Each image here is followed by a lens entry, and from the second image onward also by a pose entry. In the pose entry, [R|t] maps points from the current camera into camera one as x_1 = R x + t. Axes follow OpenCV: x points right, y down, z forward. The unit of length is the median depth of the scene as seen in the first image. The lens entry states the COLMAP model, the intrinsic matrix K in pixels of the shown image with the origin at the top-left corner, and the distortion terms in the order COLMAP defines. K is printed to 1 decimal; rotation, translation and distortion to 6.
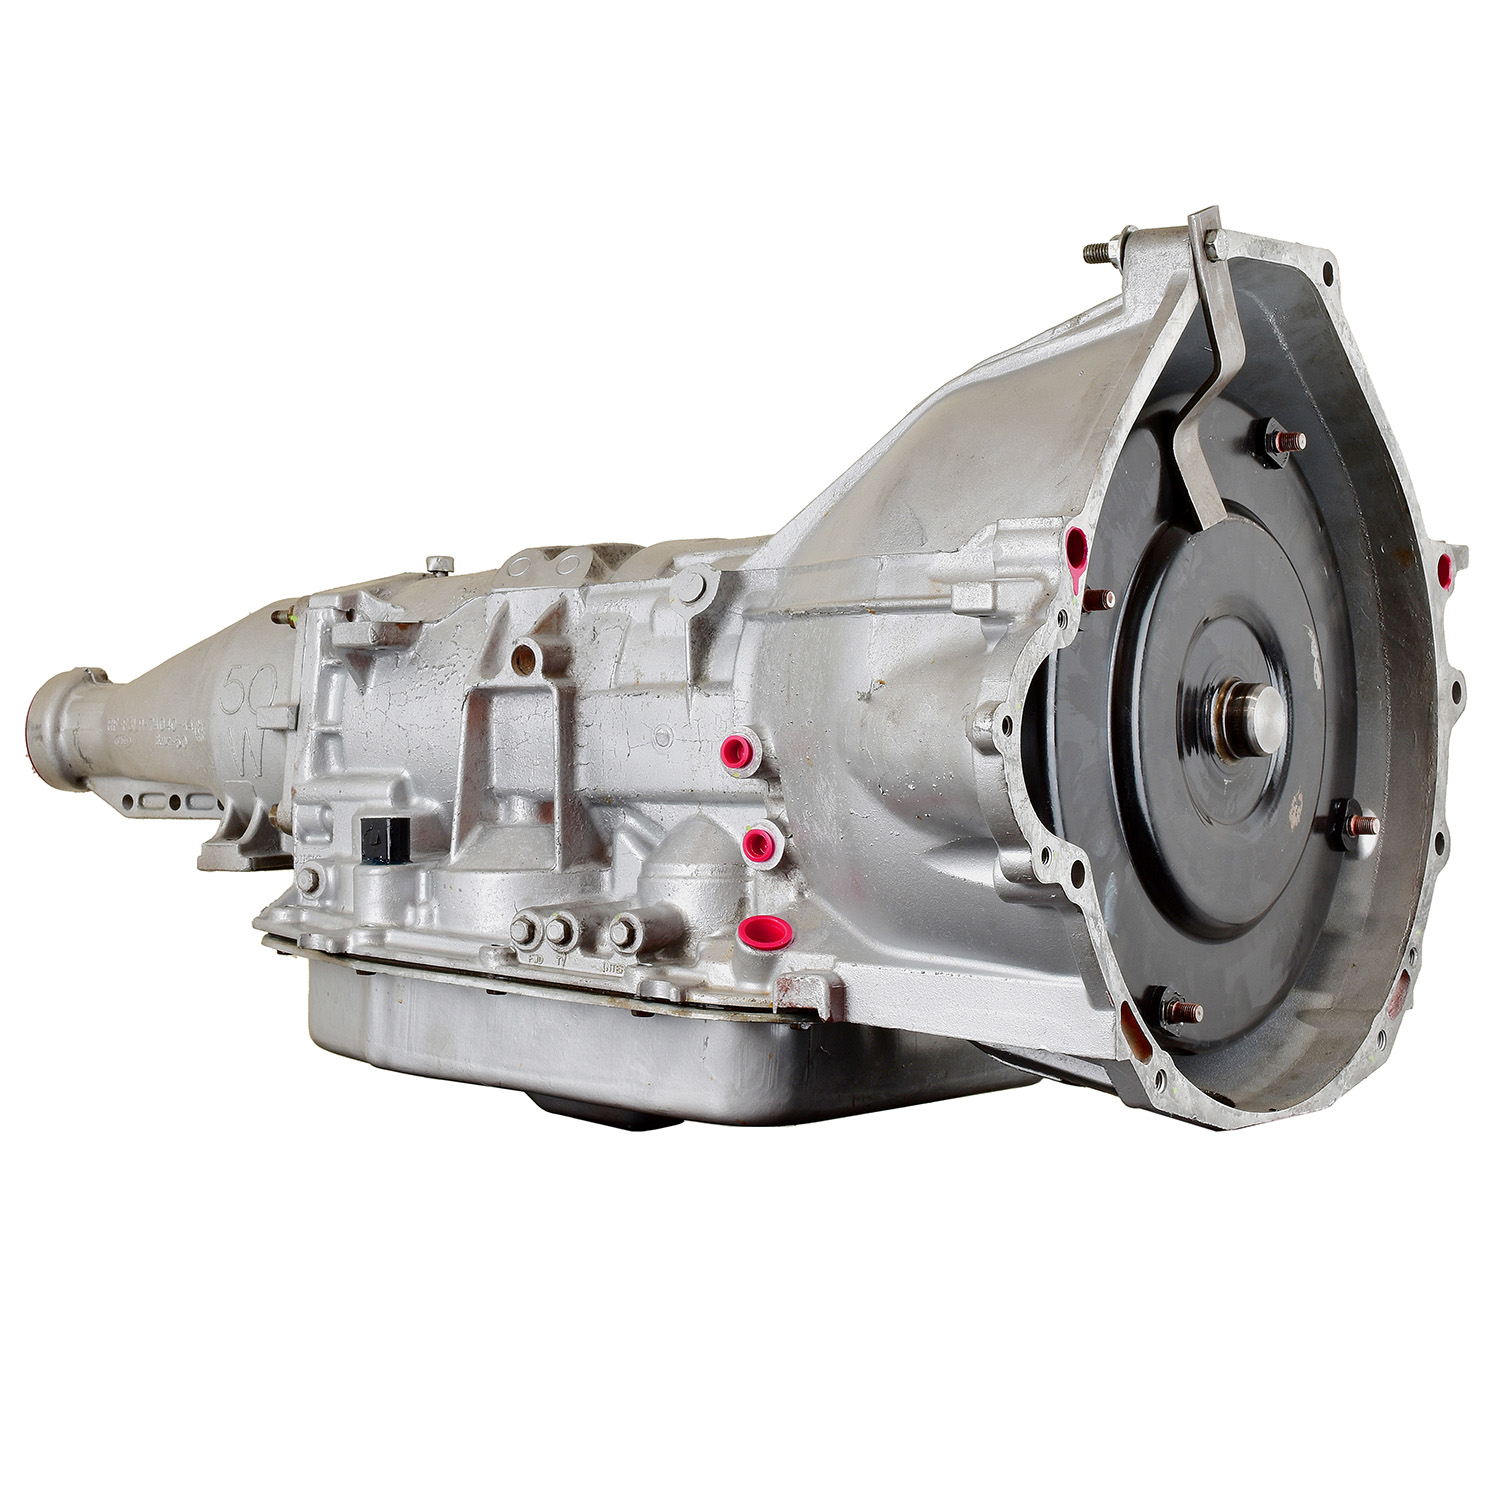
lens RADIAL K [[3334.4, 0, 750.0], [0, 3334.4, 750.0], [0, 0, 1]] dist [0.037122, -0.009647]
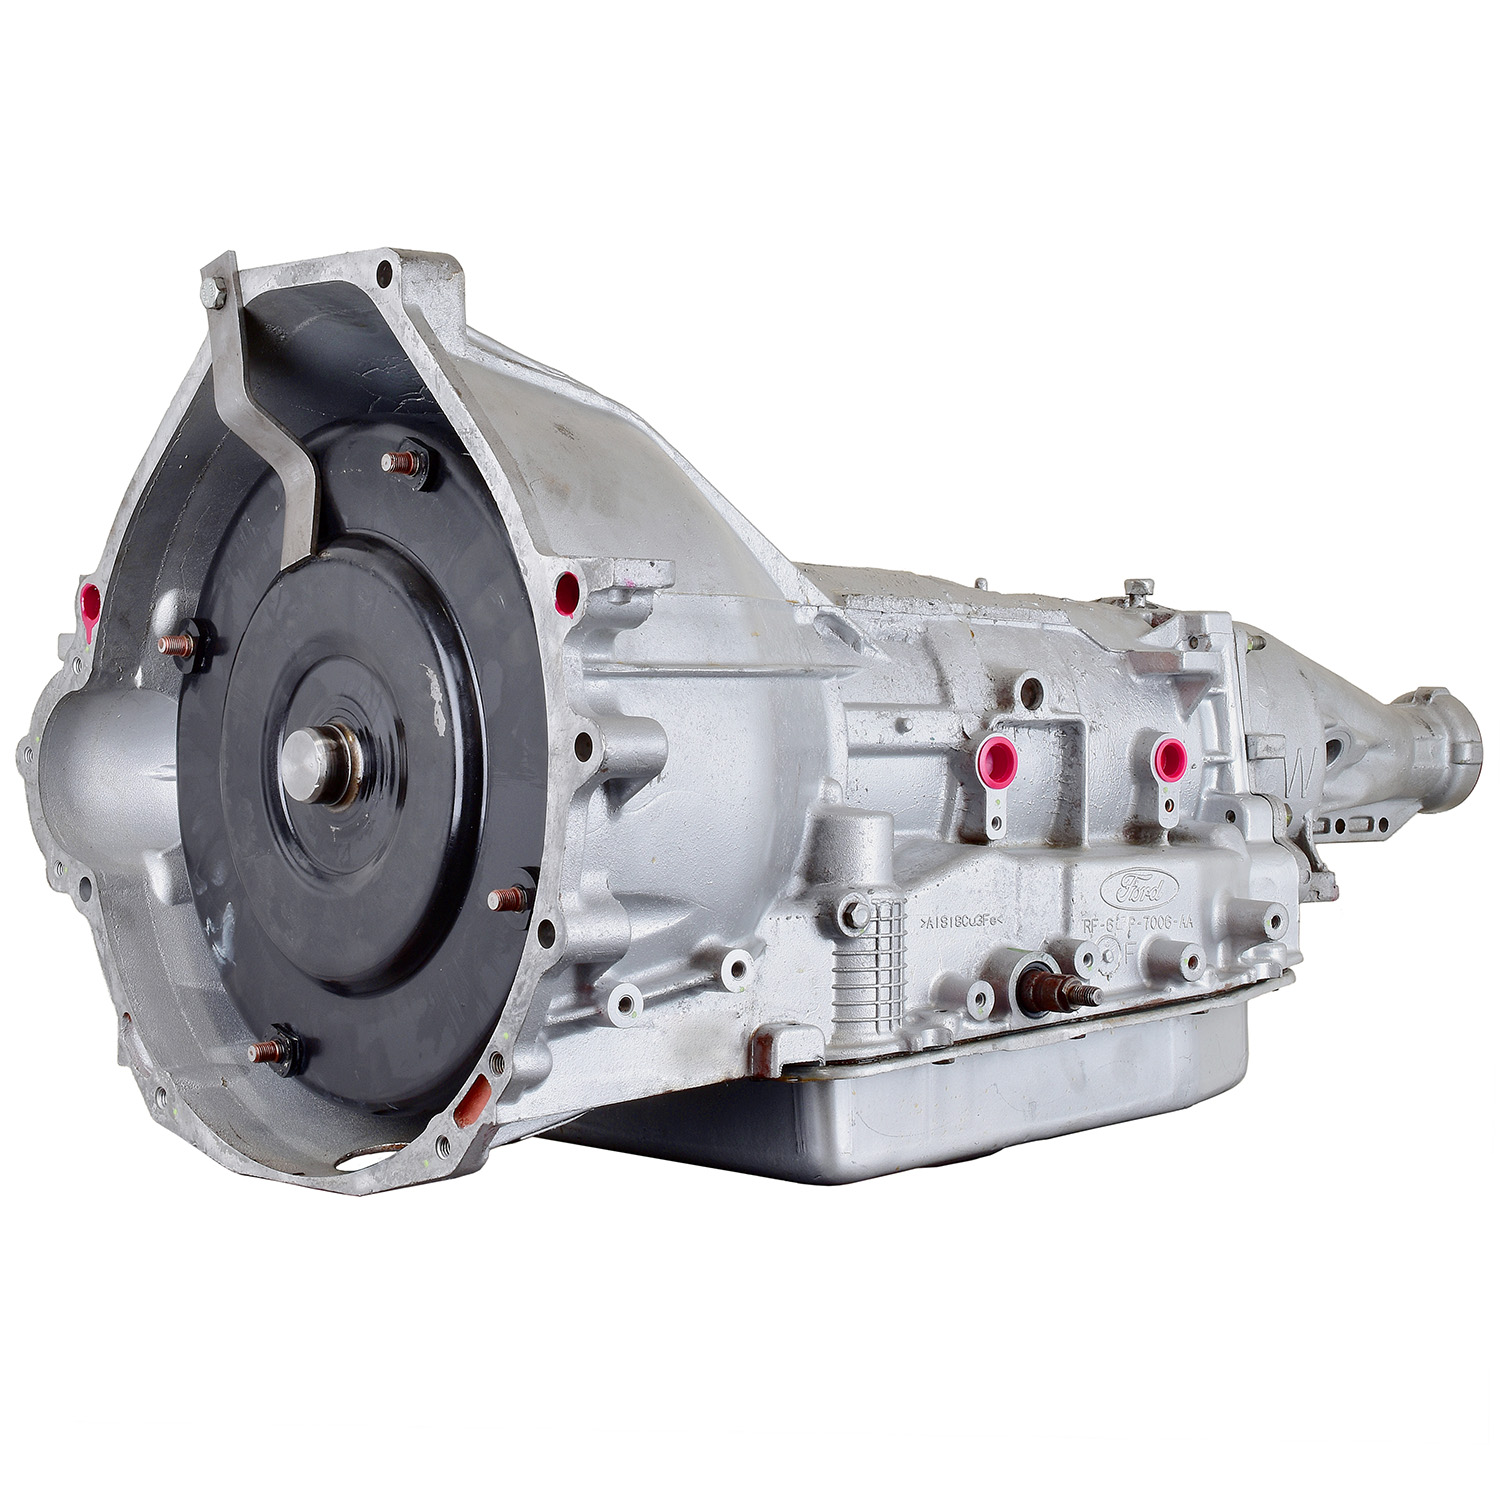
lens RADIAL K [[3334.4, 0, 750.0], [0, 3334.4, 750.0], [0, 0, 1]] dist [0.037122, -0.009647]
pose [[-0.172275, 0.030739, -0.984569, 1.026308], [-0.017401, 0.999262, 0.034242, -0.046338], [0.984895, 0.023031, -0.171613, 1.233350]]
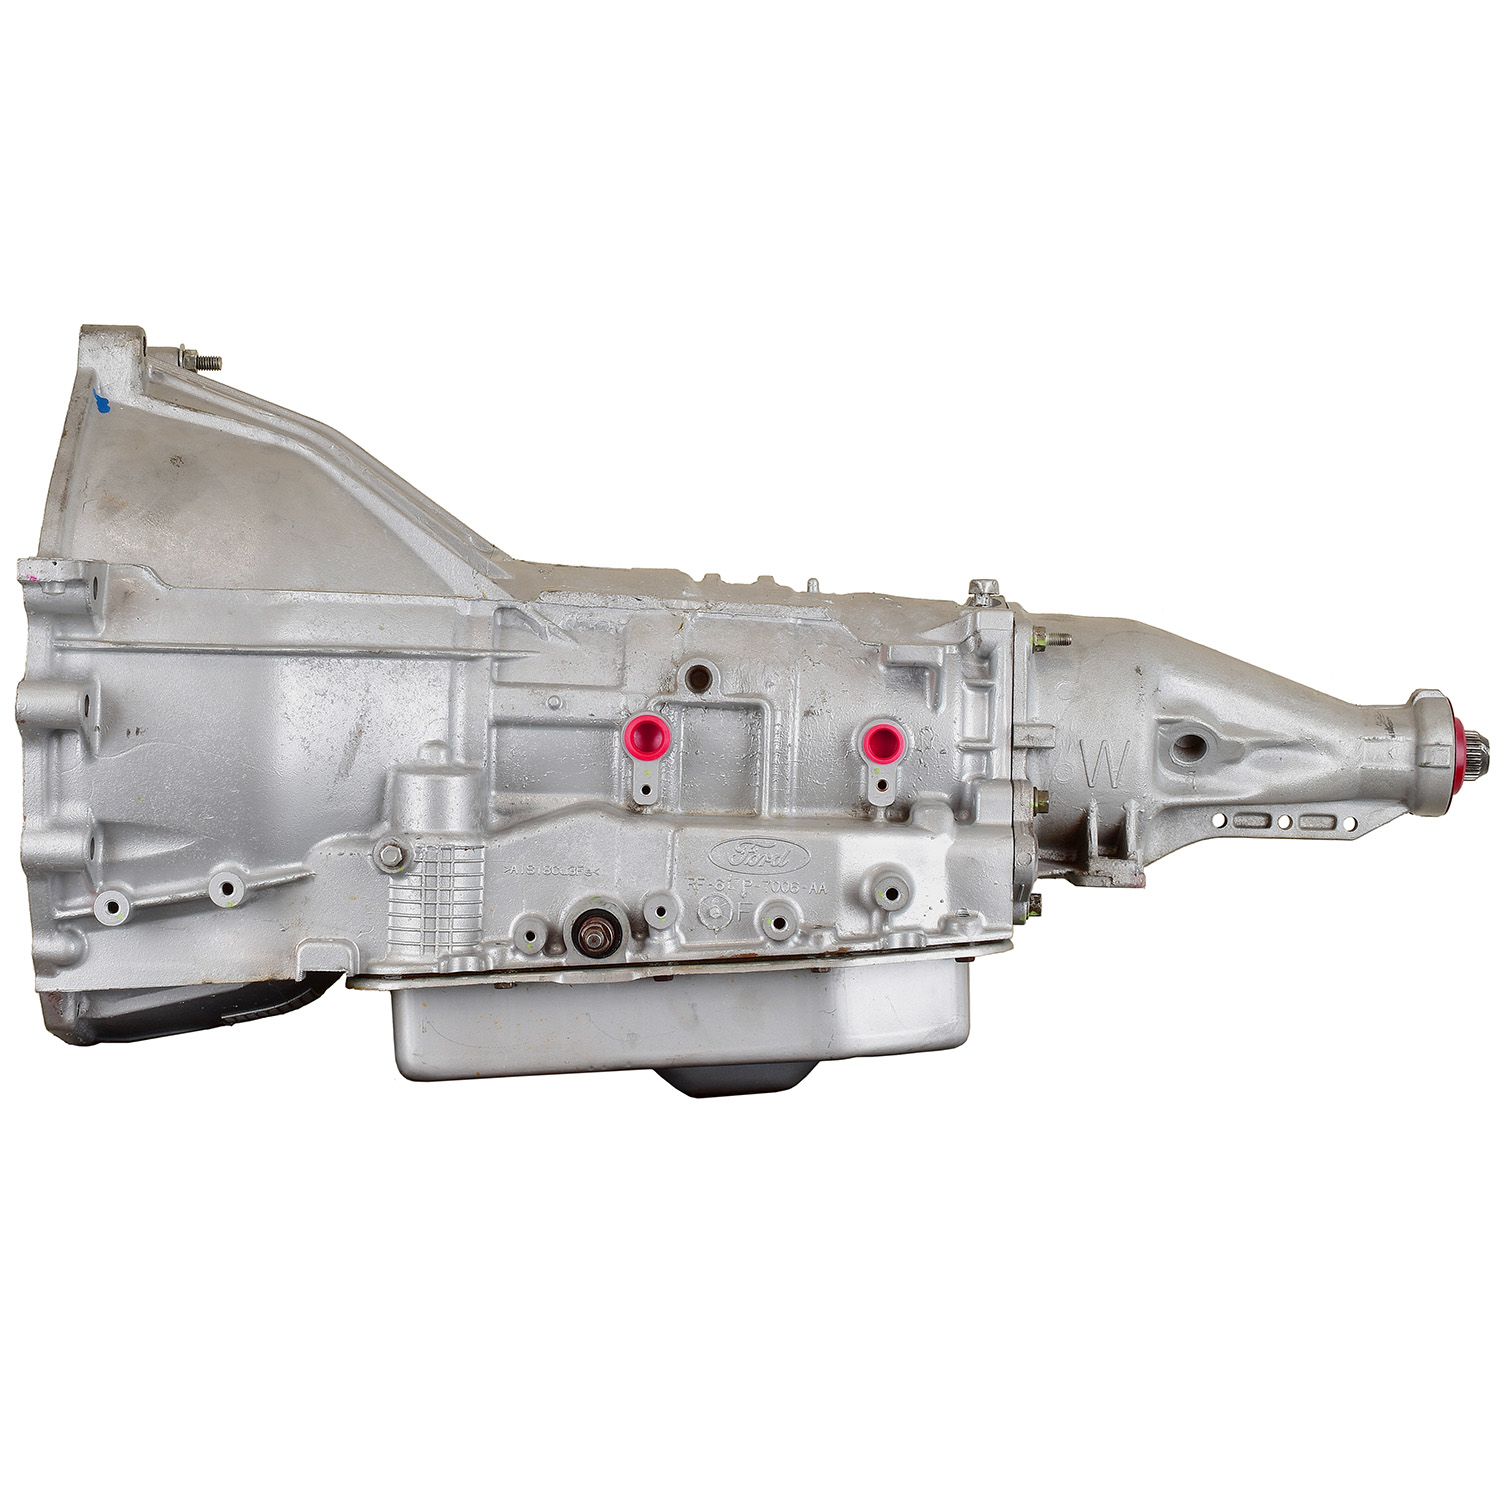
lens RADIAL K [[3334.4, 0, 750.0], [0, 3334.4, 750.0], [0, 0, 1]] dist [0.037122, -0.009647]
pose [[-0.741739, 0.009032, -0.670628, 0.772580], [-0.025422, 0.998812, 0.041570, -0.053960], [0.670206, 0.047883, -0.740628, 2.007128]]
